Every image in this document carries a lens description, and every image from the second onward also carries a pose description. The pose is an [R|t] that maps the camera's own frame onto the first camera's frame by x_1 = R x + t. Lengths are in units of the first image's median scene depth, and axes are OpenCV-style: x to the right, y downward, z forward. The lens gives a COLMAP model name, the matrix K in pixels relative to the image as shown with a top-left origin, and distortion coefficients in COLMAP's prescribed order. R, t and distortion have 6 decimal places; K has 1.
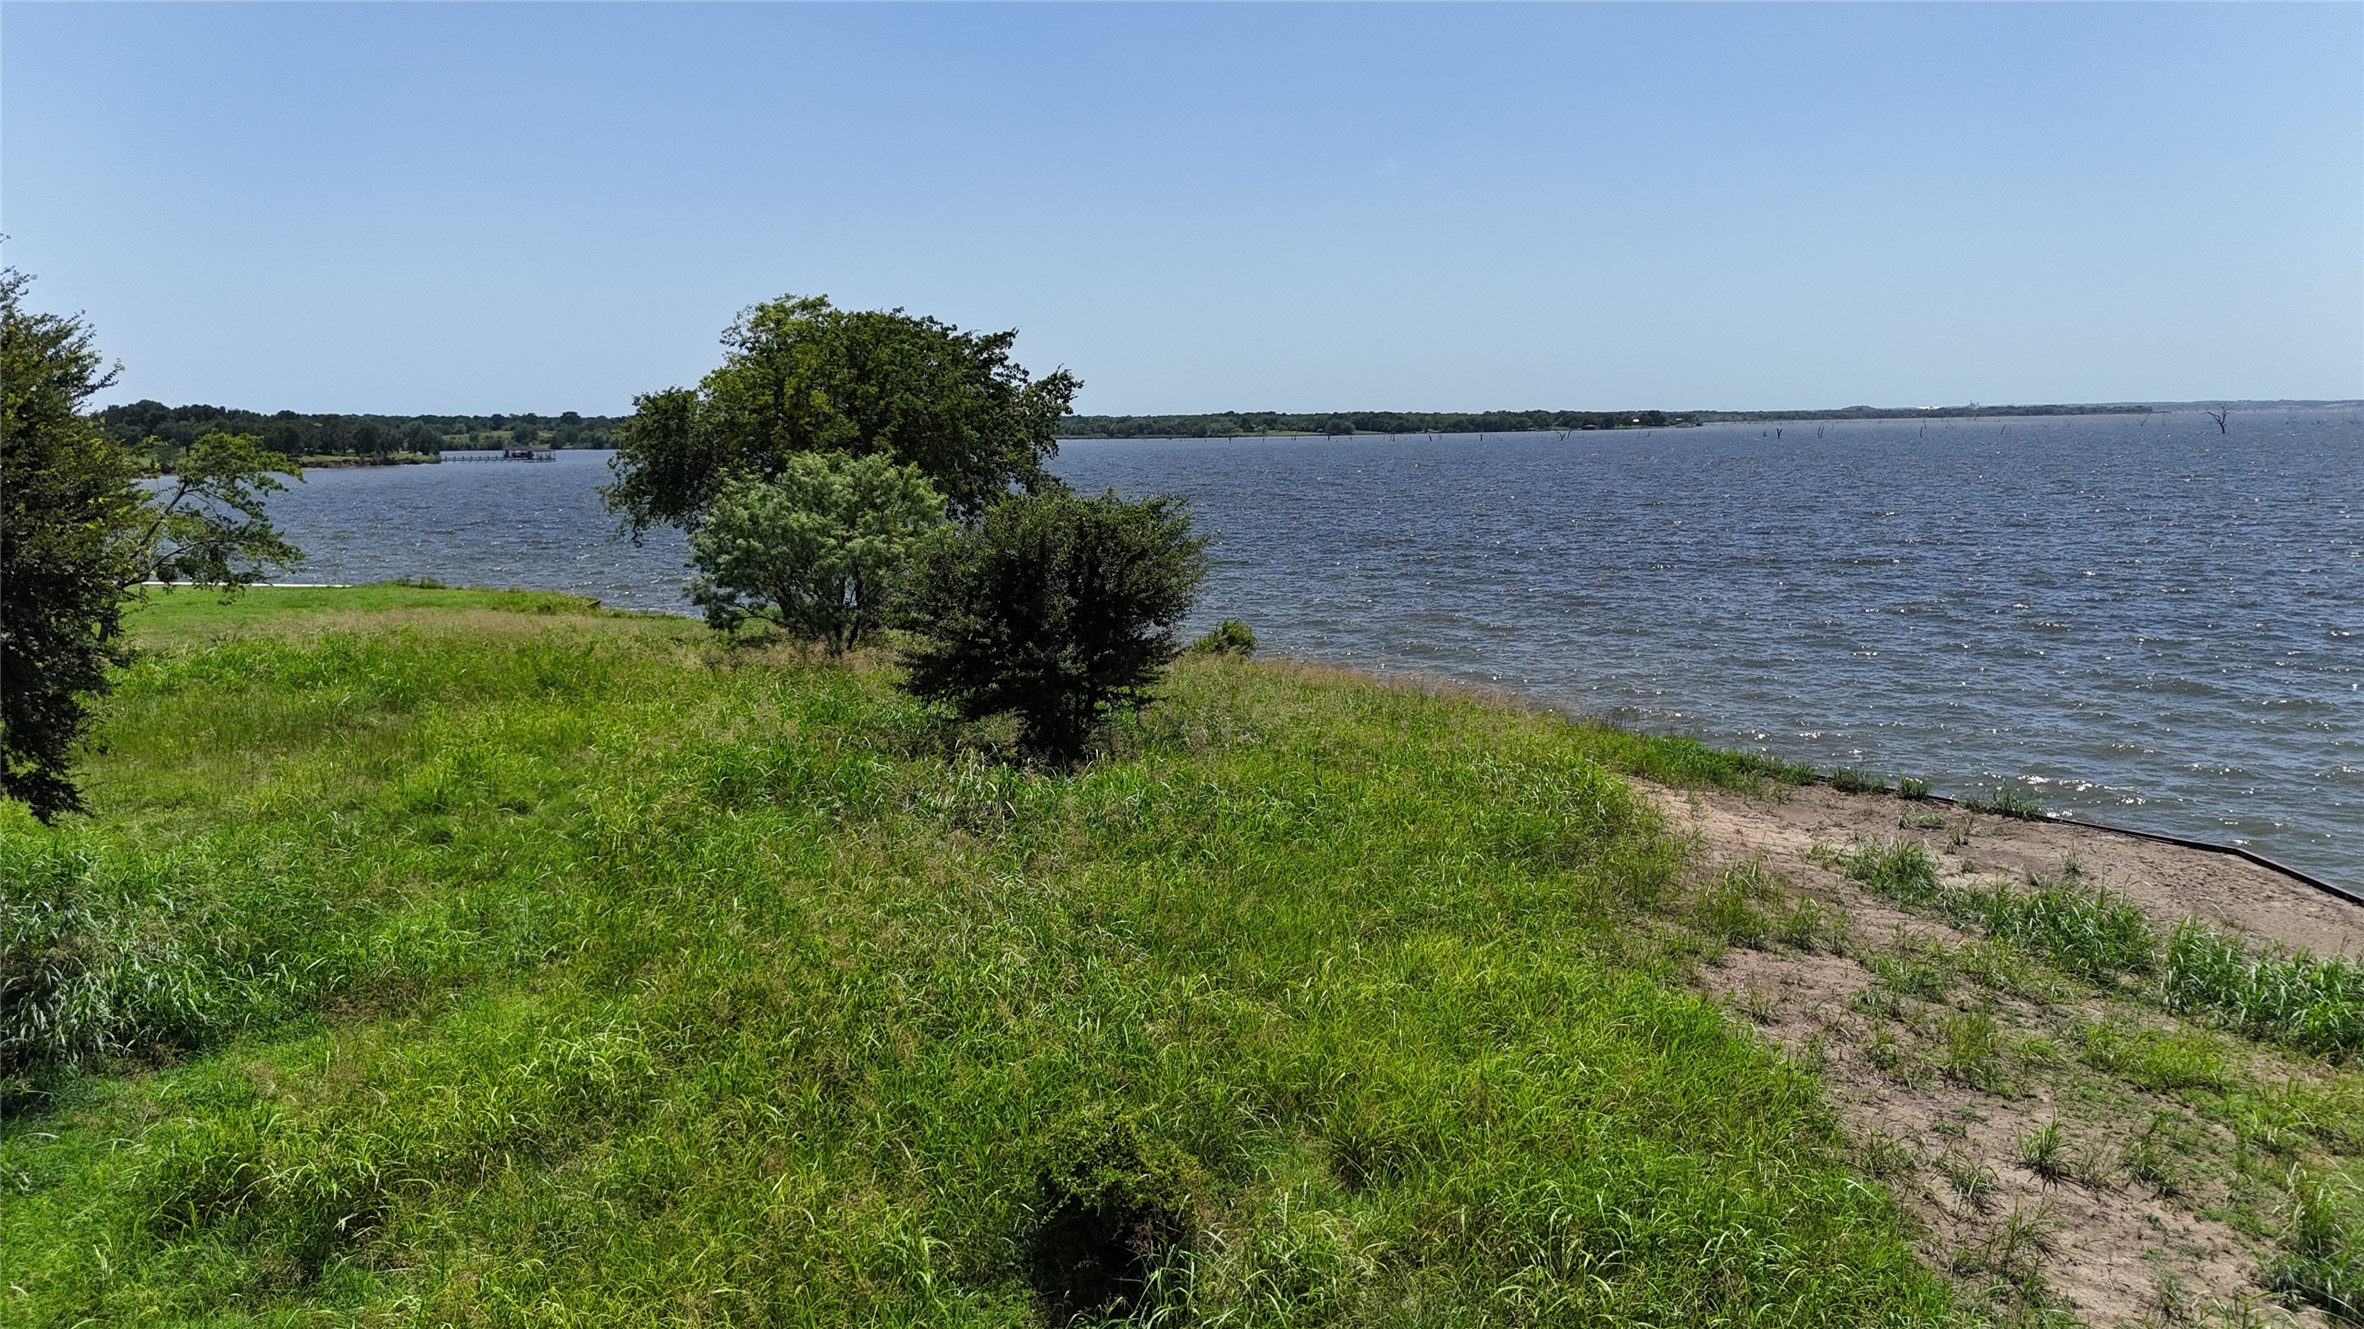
lens RADIAL K [[1744.9, 0, 1189.9], [0, 1744.9, 664.8], [0, 0, 1]] dist [0.067994, -0.069086]
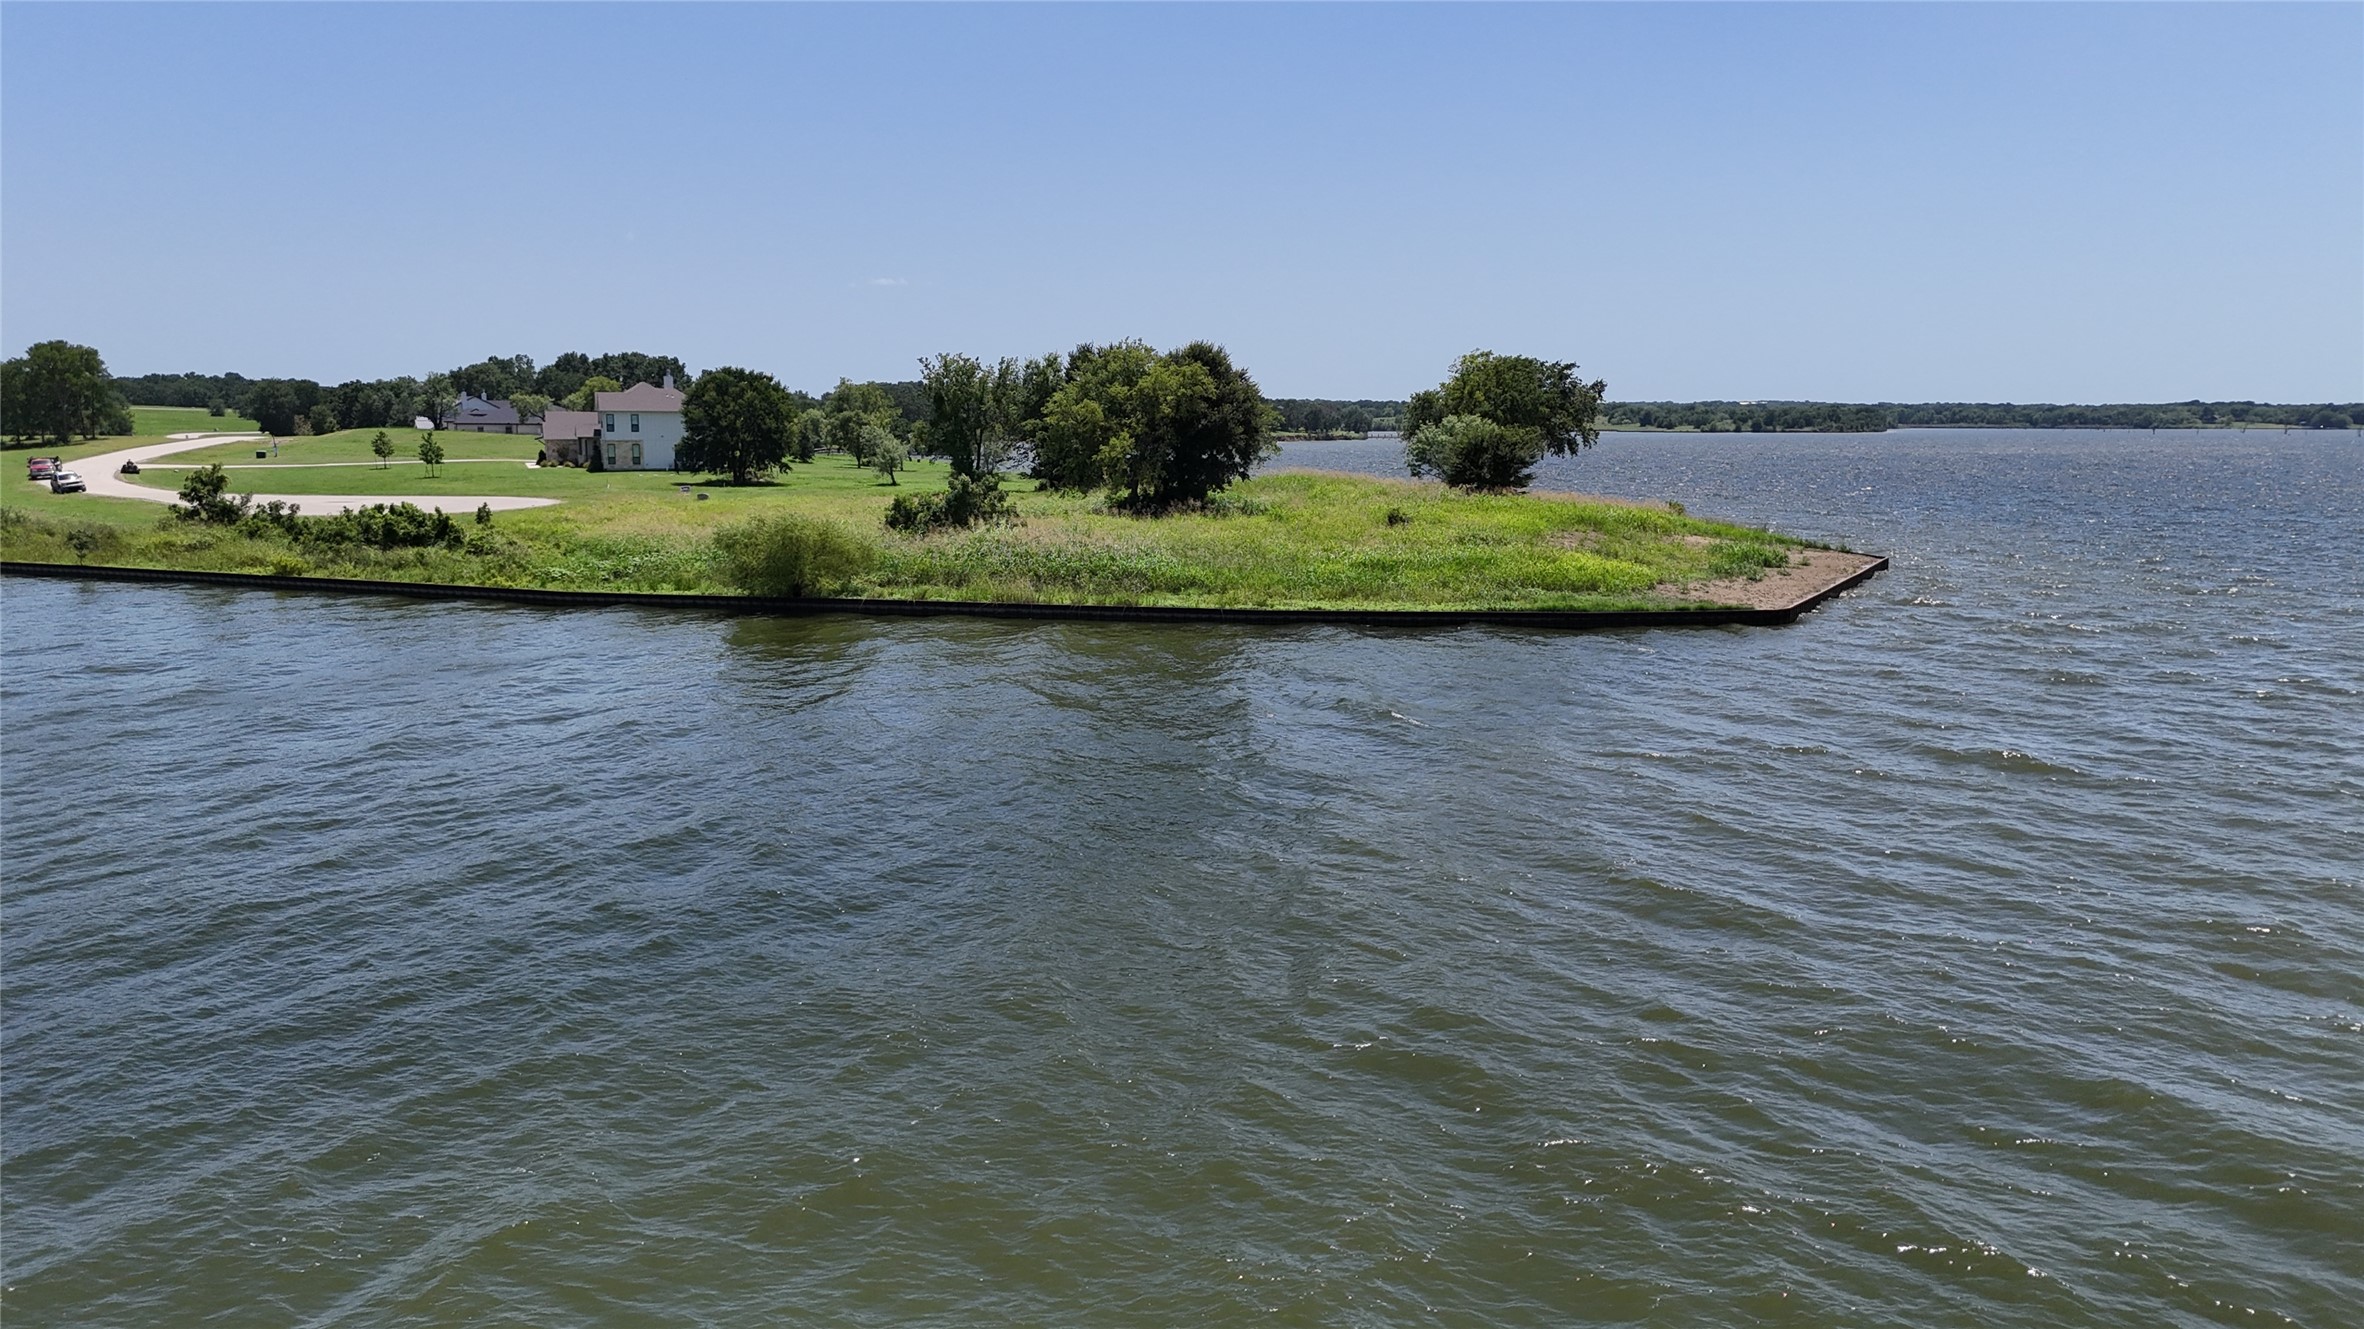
lens RADIAL K [[1744.9, 0, 1165.0], [0, 1744.9, 658.3], [0, 0, 1]] dist [0.067994, -0.069086]
pose [[0.868559, 0.083489, -0.488502, 0.064165], [-0.081468, 0.996351, 0.025434, 0.018994], [0.488844, 0.017707, 0.872192, -0.135140]]
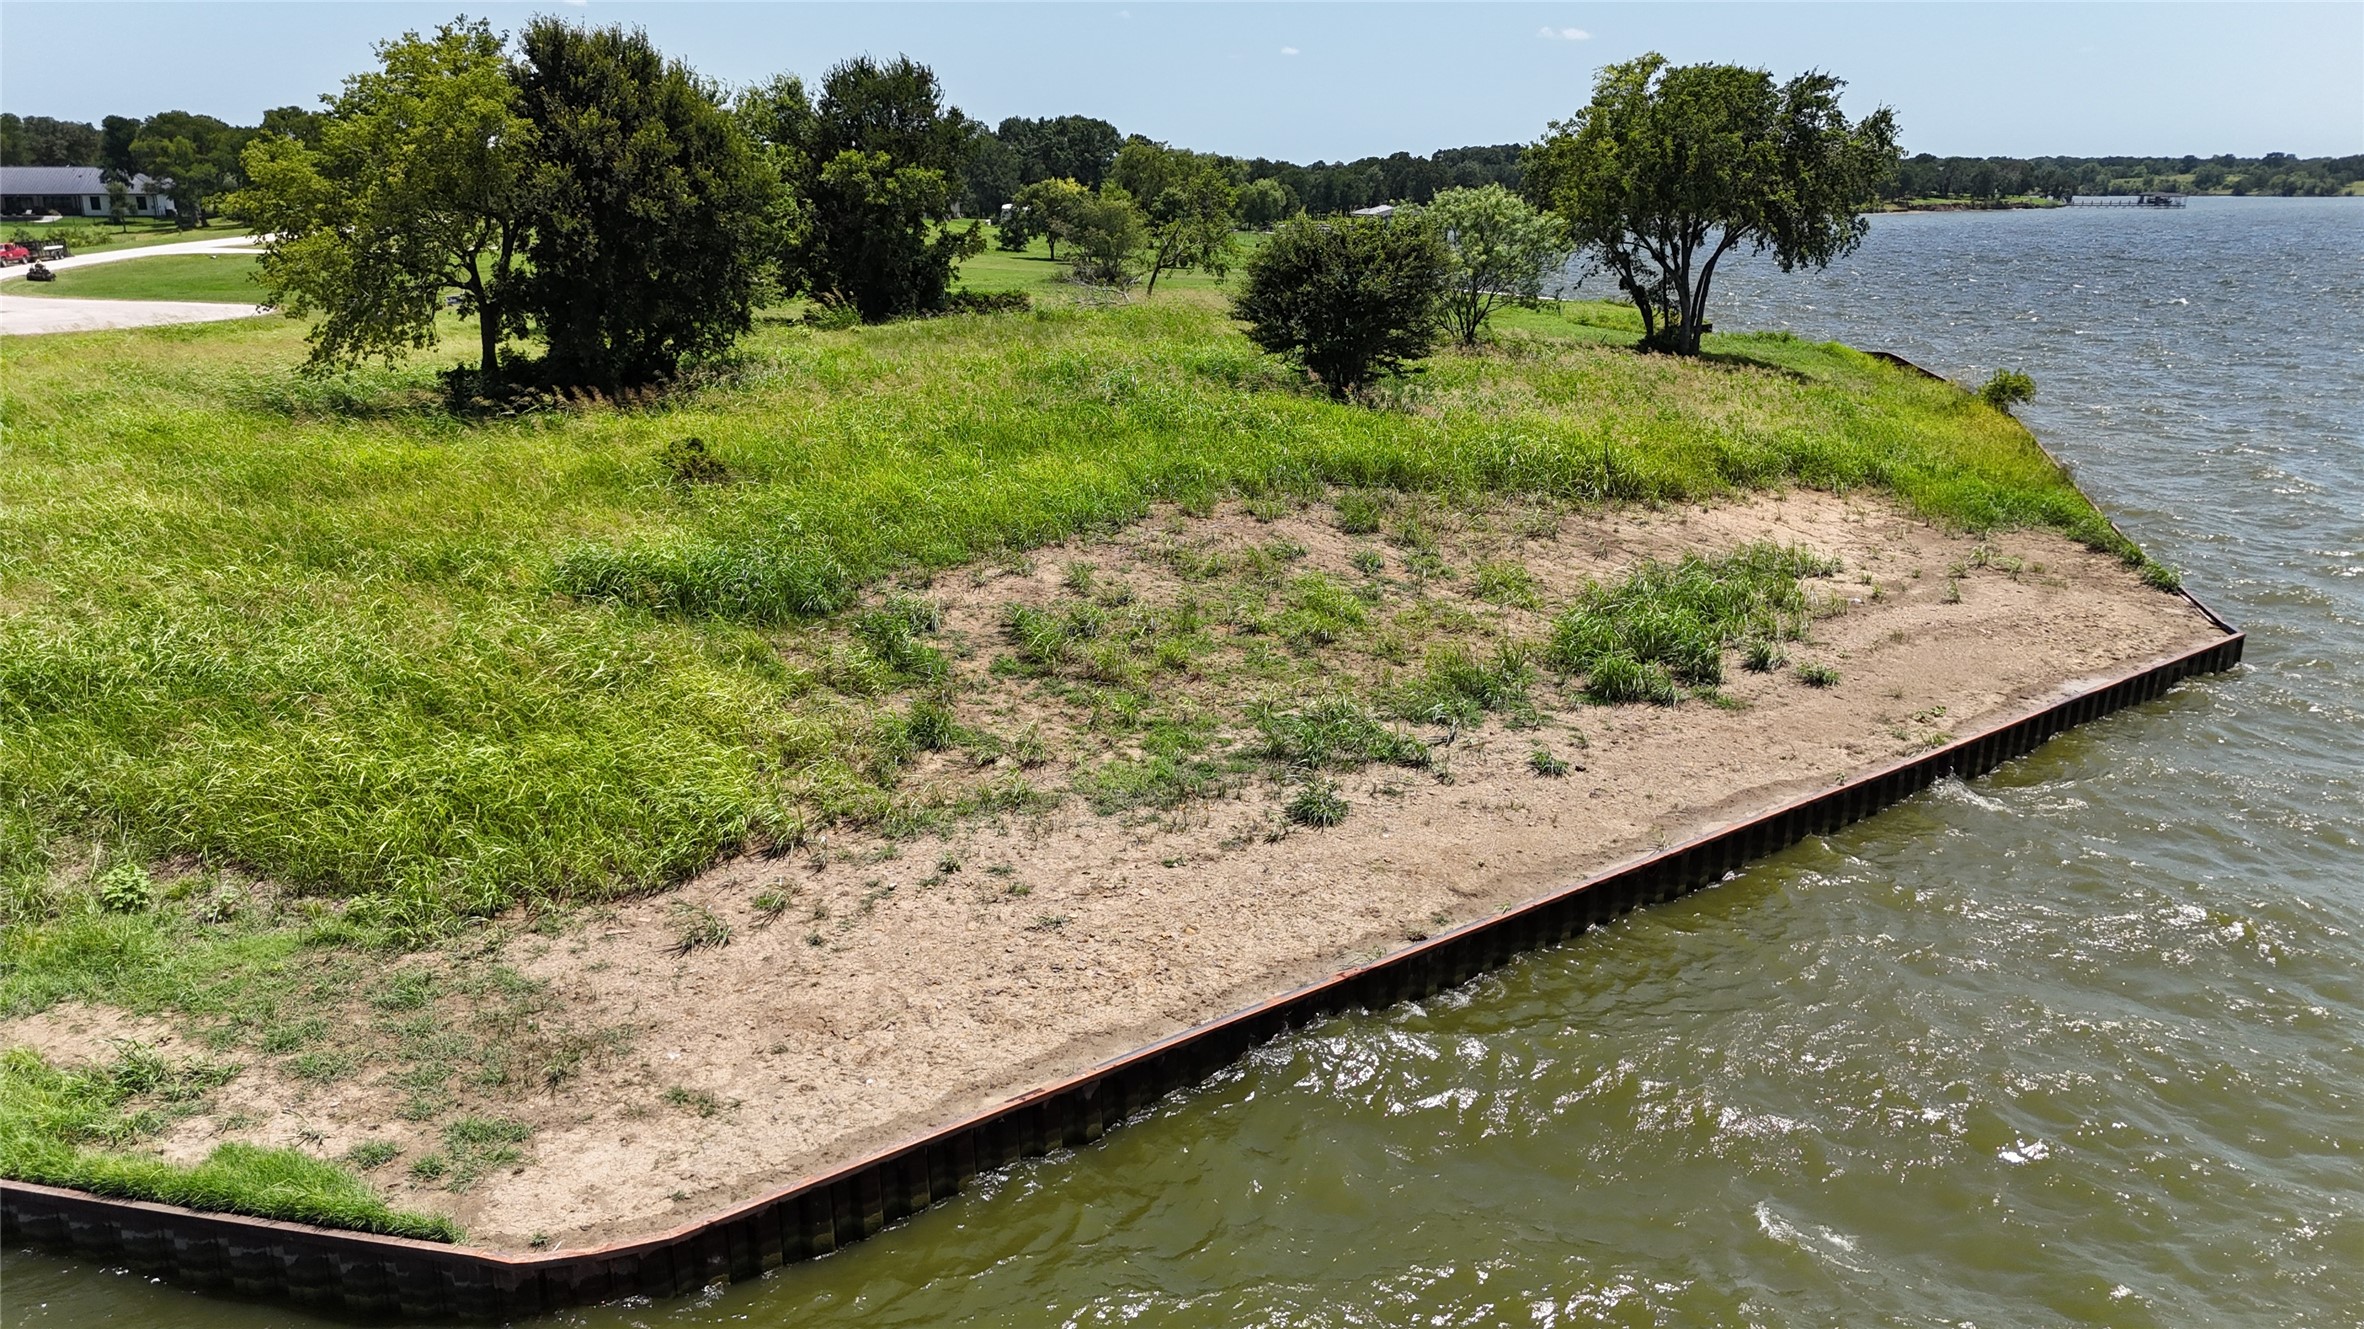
lens RADIAL K [[1744.9, 0, 1185.0], [0, 1744.9, 663.2], [0, 0, 1]] dist [0.067994, -0.069086]
pose [[0.627433, 0.216650, -0.747924, 0.062175], [-0.111907, 0.975632, 0.188730, 0.000281], [0.770587, -0.034717, 0.636388, -0.002591]]
